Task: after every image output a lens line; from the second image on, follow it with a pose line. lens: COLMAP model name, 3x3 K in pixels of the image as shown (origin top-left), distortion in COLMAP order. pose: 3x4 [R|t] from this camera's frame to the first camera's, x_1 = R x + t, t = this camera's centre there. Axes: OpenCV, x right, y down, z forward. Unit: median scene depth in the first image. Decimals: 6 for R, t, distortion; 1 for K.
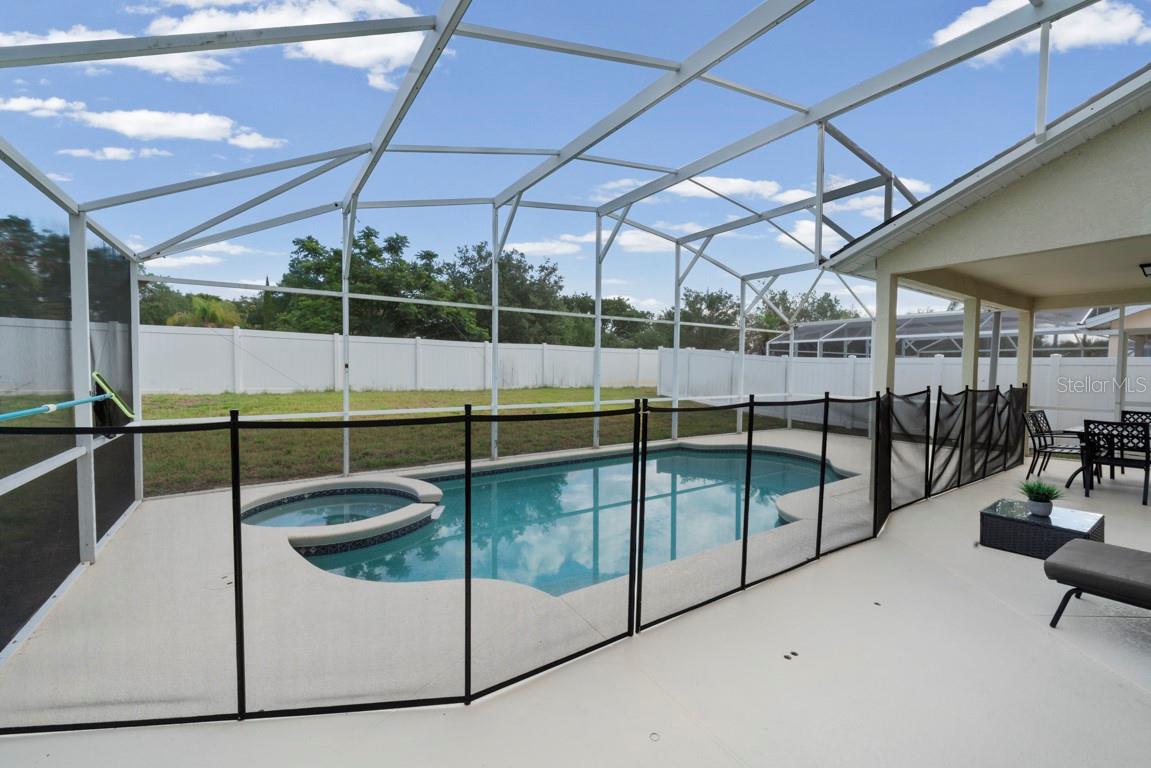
lens RADIAL K [[460.3, 0, 570.1], [0, 460.3, 386.2], [0, 0, 1]] dist [0.000655, -0.000181]
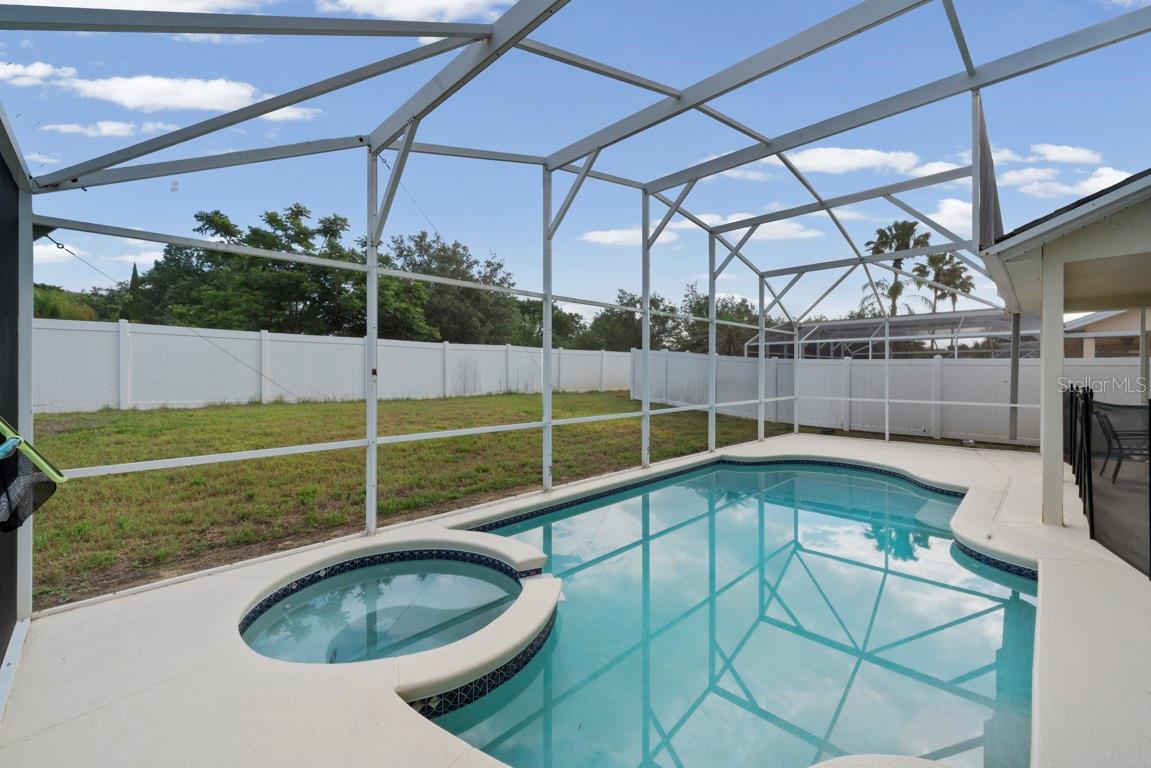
lens RADIAL K [[464.6, 0, 570.6], [0, 464.6, 371.2], [0, 0, 1]] dist [0.000223, -0.000416]
pose [[0.981463, -0.007316, 0.191513, -0.131050], [0.014741, 0.999193, -0.037372, -0.005706], [-0.191085, 0.039502, 0.980778, 0.104867]]
